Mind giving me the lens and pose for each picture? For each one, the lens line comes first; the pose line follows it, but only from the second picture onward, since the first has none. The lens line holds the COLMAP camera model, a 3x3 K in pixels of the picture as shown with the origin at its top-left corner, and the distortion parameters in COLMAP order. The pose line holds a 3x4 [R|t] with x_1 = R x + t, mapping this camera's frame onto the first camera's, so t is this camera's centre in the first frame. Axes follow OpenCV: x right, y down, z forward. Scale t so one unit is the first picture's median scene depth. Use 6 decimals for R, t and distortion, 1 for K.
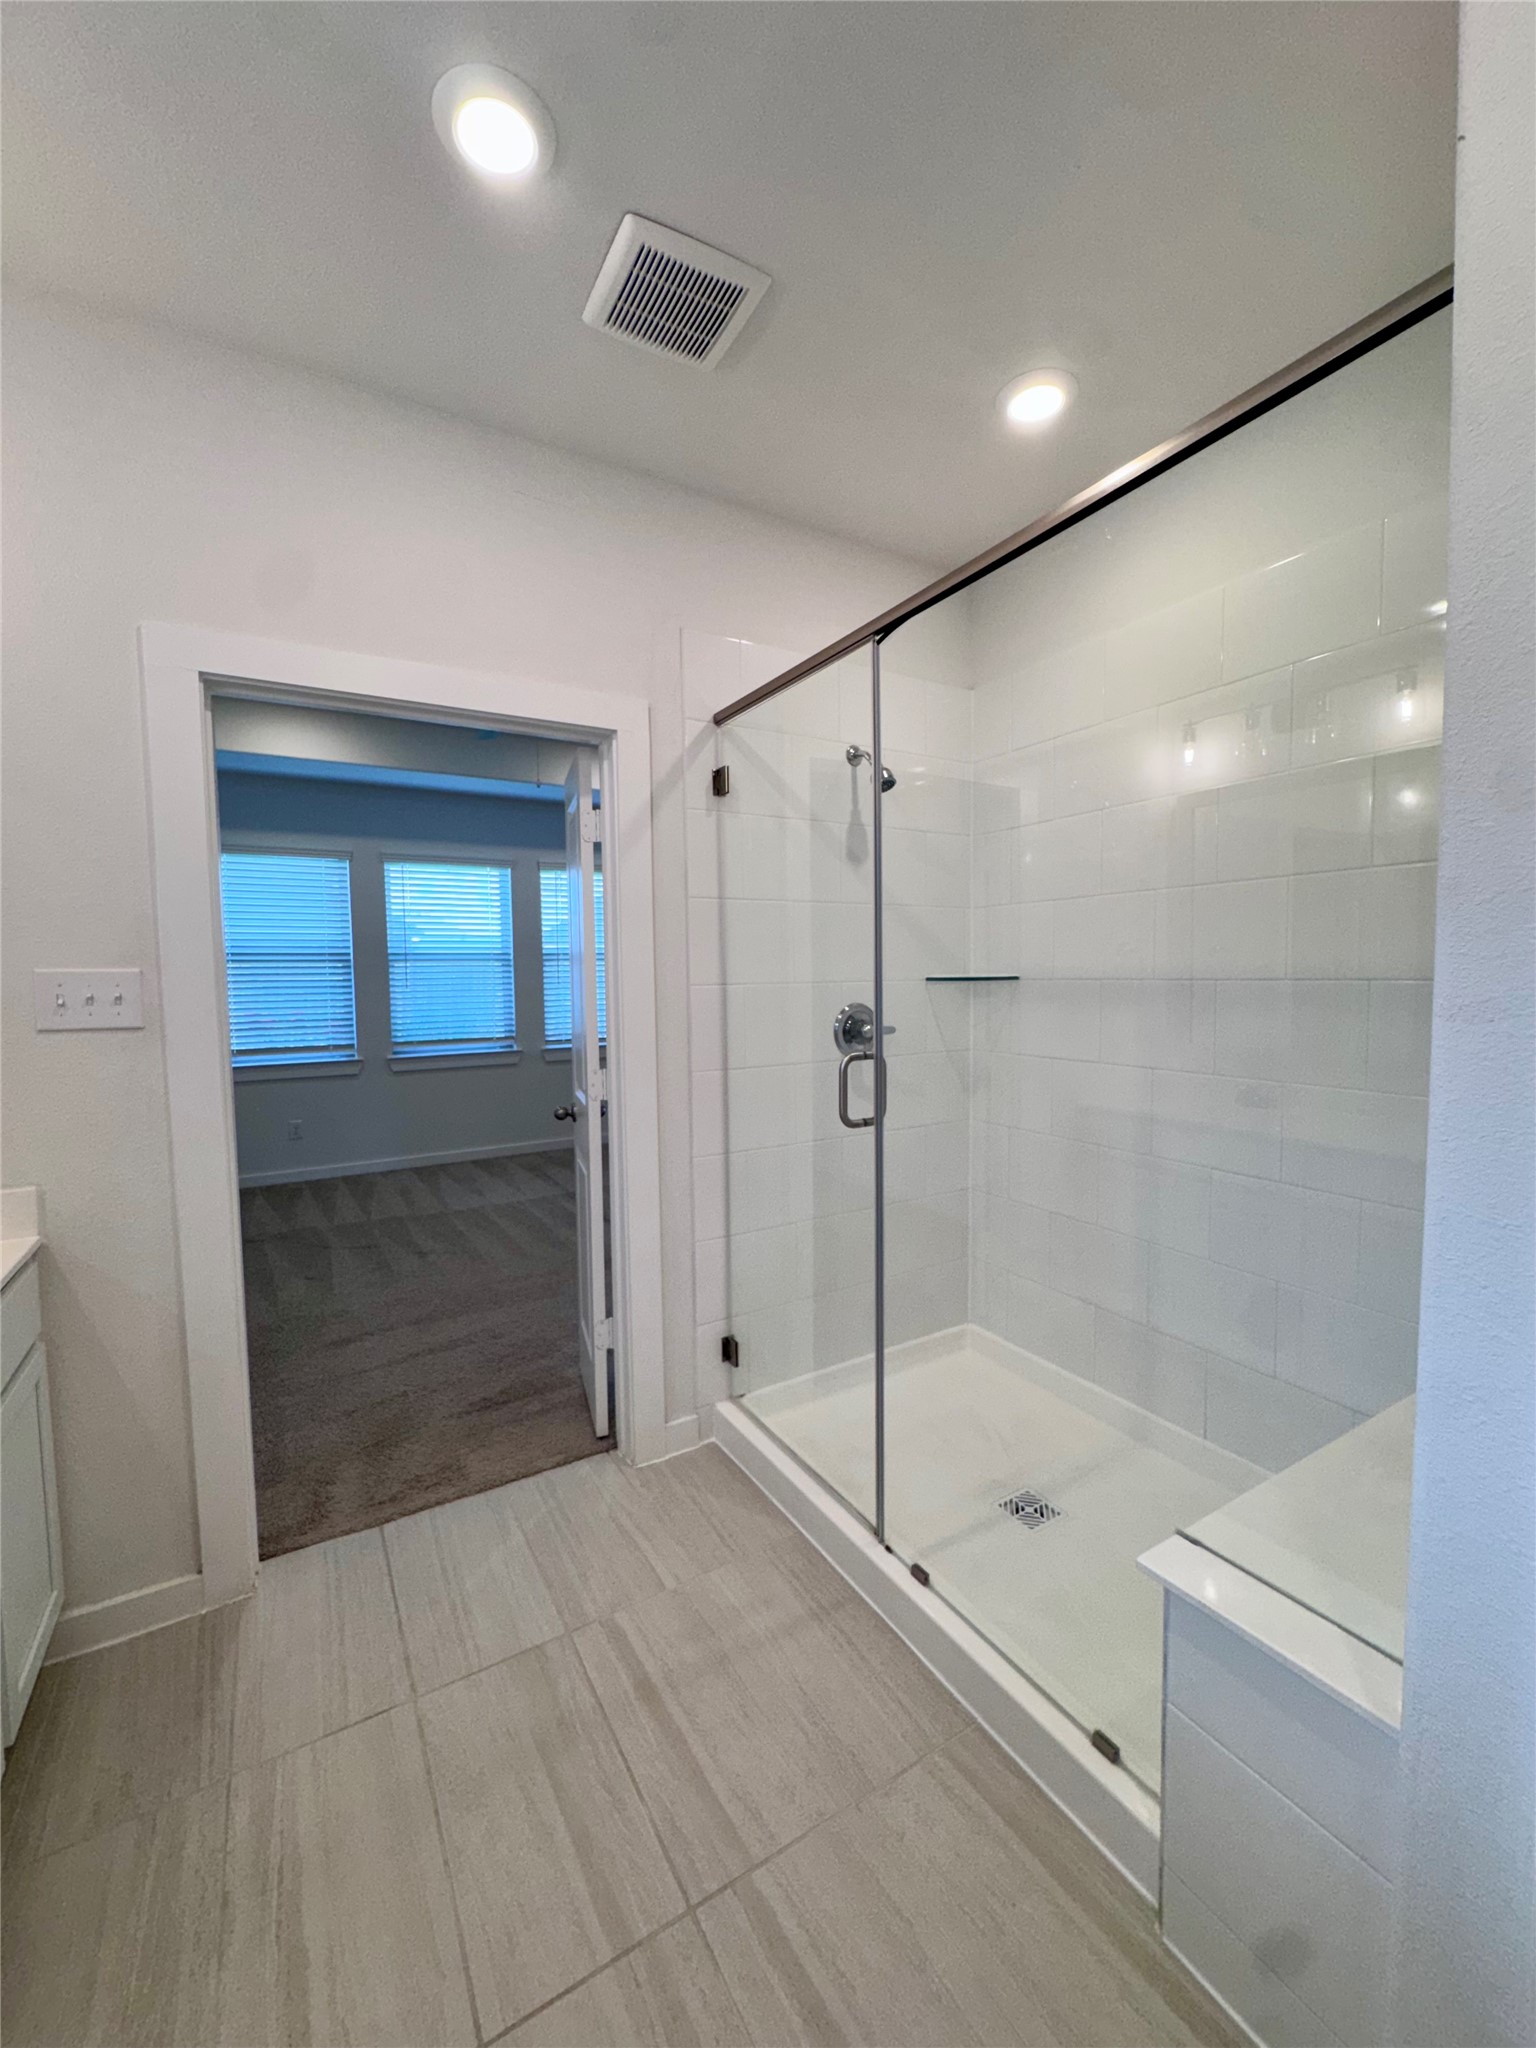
lens RADIAL K [[818.3, 0, 768.0], [0, 818.3, 1024.0], [0, 0, 1]] dist [-0.005313, 0.000820]
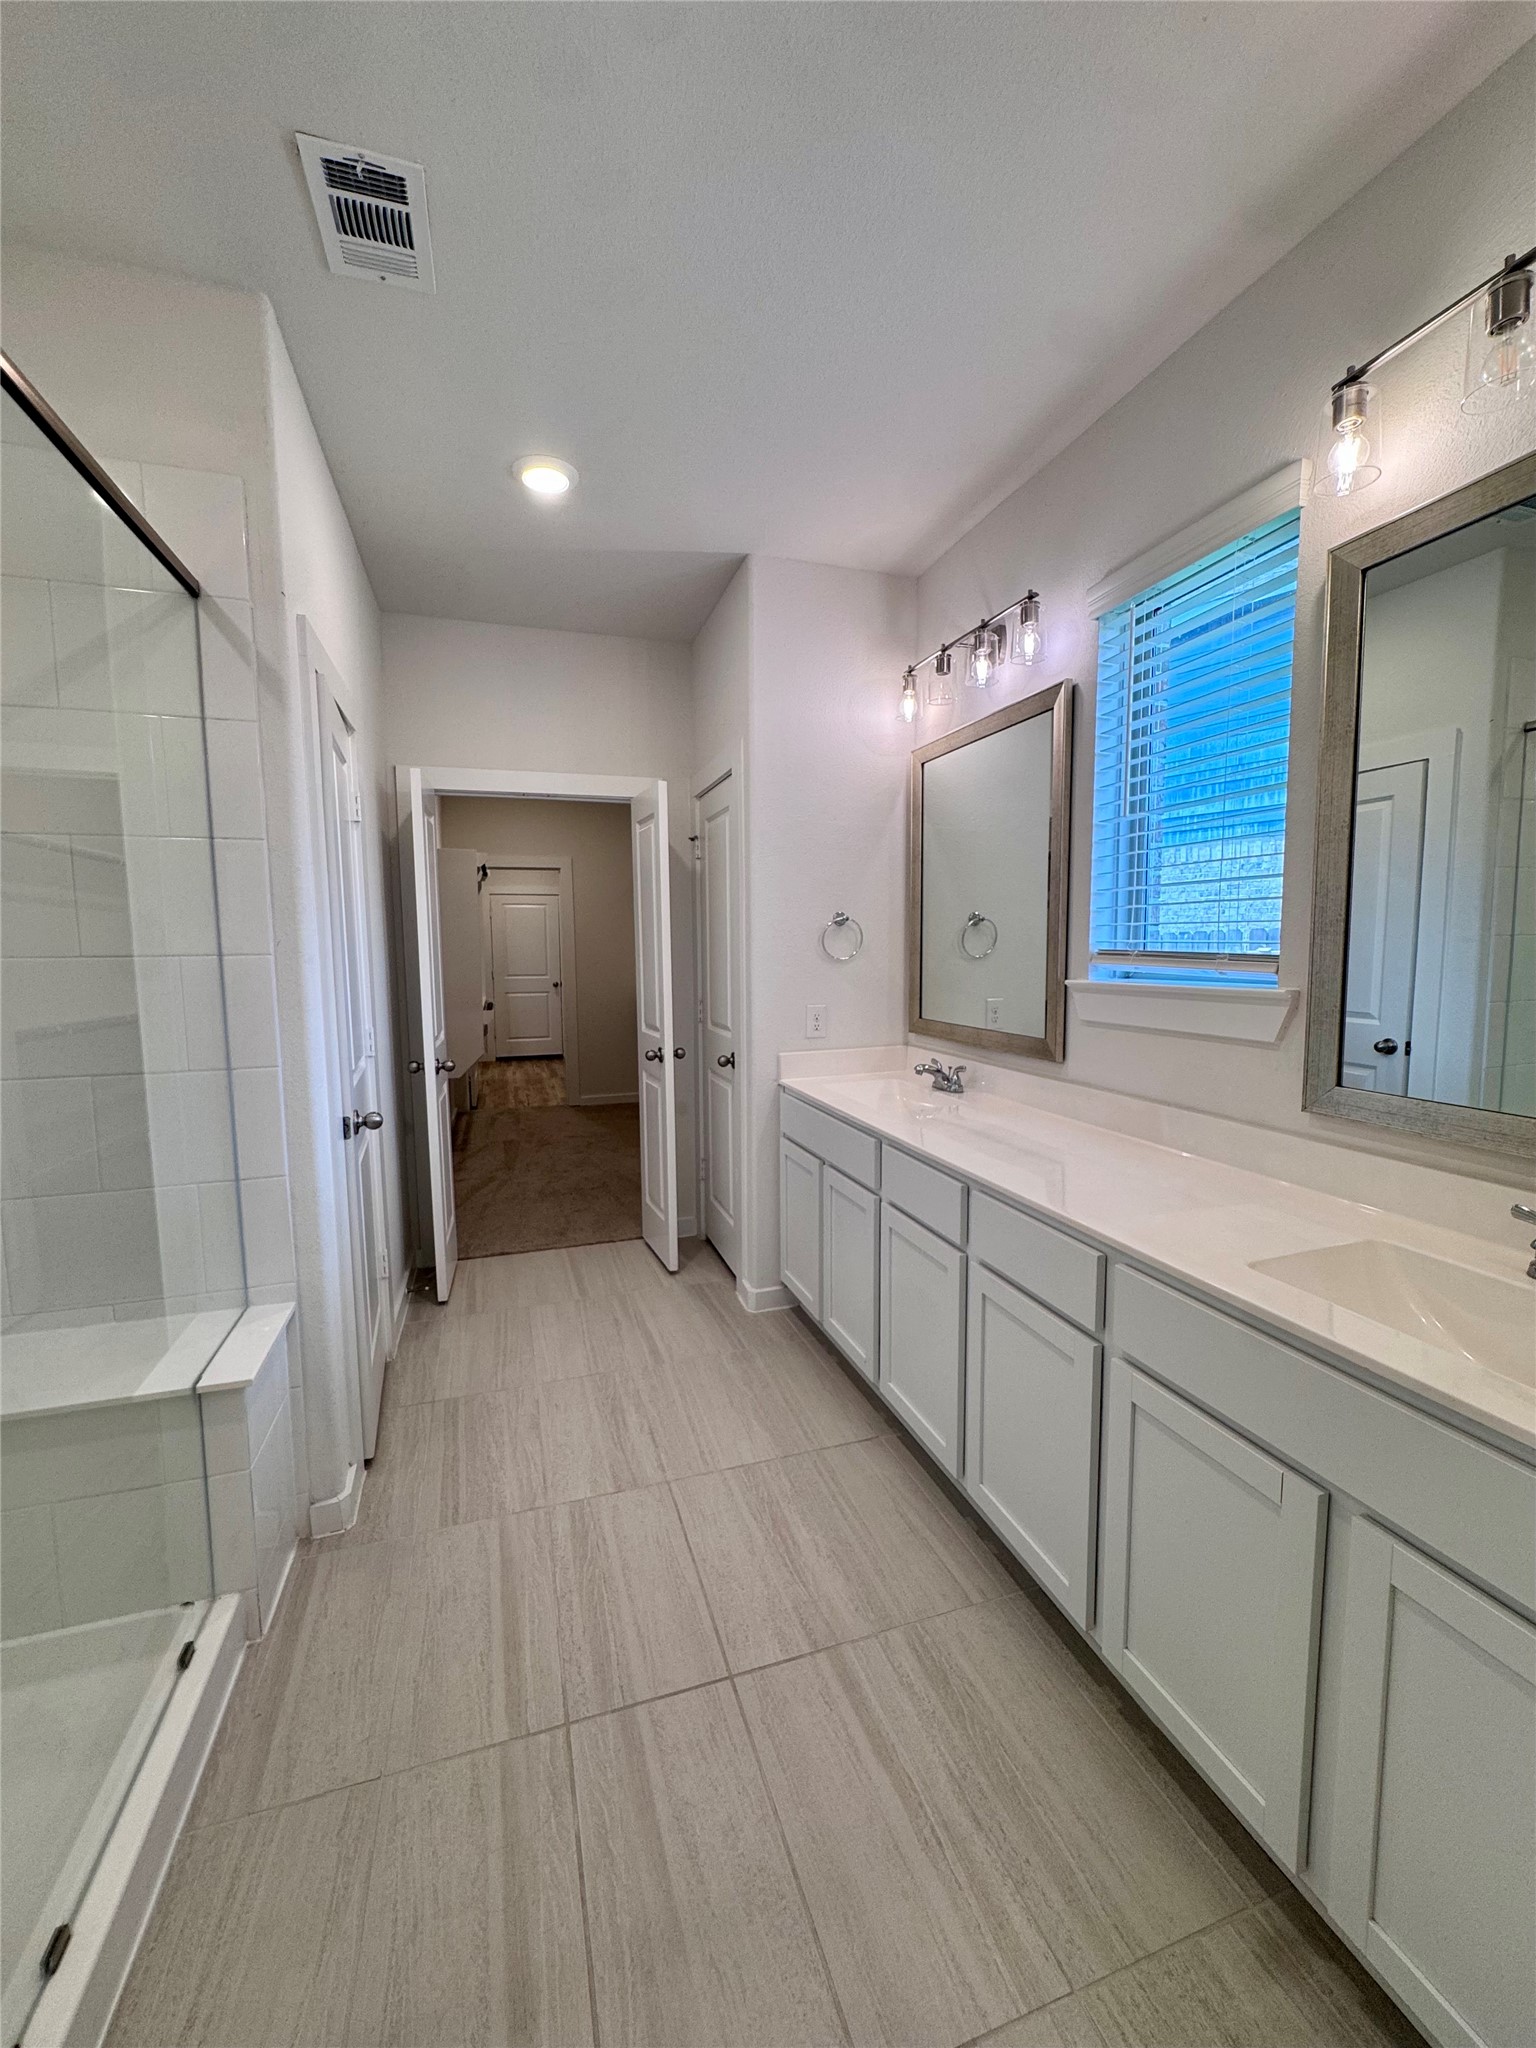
lens RADIAL K [[823.5, 0, 774.7], [0, 823.5, 1025.4], [0, 0, 1]] dist [-0.003925, 0.000210]
pose [[-0.977093, -0.002975, 0.212792, -0.608606], [0.029809, 0.988132, 0.150687, -0.090317], [-0.210715, 0.153578, -0.965408, 1.832287]]
